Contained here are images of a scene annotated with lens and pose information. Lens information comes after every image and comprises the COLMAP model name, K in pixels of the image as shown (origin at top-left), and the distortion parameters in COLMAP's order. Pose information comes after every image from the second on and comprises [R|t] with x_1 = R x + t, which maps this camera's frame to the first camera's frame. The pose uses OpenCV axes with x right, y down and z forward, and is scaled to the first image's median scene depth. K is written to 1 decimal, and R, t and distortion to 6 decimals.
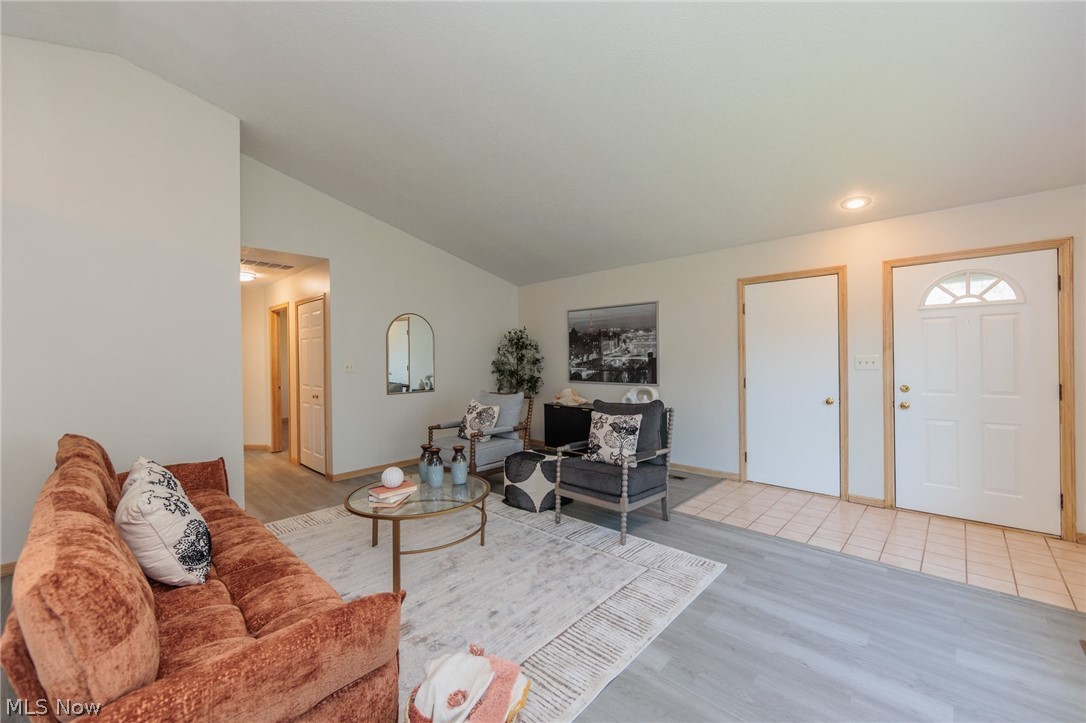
lens RADIAL K [[444.0, 0, 546.7], [0, 444.0, 367.5], [0, 0, 1]] dist [-0.002078, -0.000171]
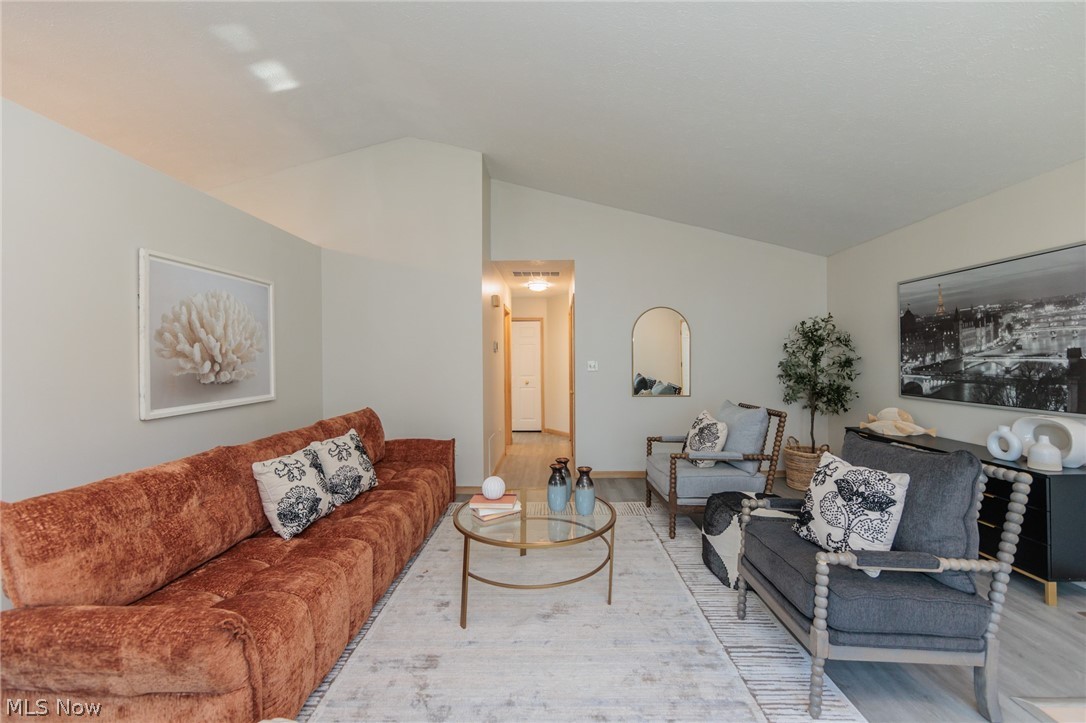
lens RADIAL K [[439.9, 0, 543.0], [0, 439.9, 361.5], [0, 0, 1]] dist [-0.000927, -0.000193]
pose [[0.659772, 0.013090, -0.751351, 0.206576], [-0.021025, 0.999778, -0.001044, -0.007002], [0.751171, 0.016486, 0.659901, 0.246880]]
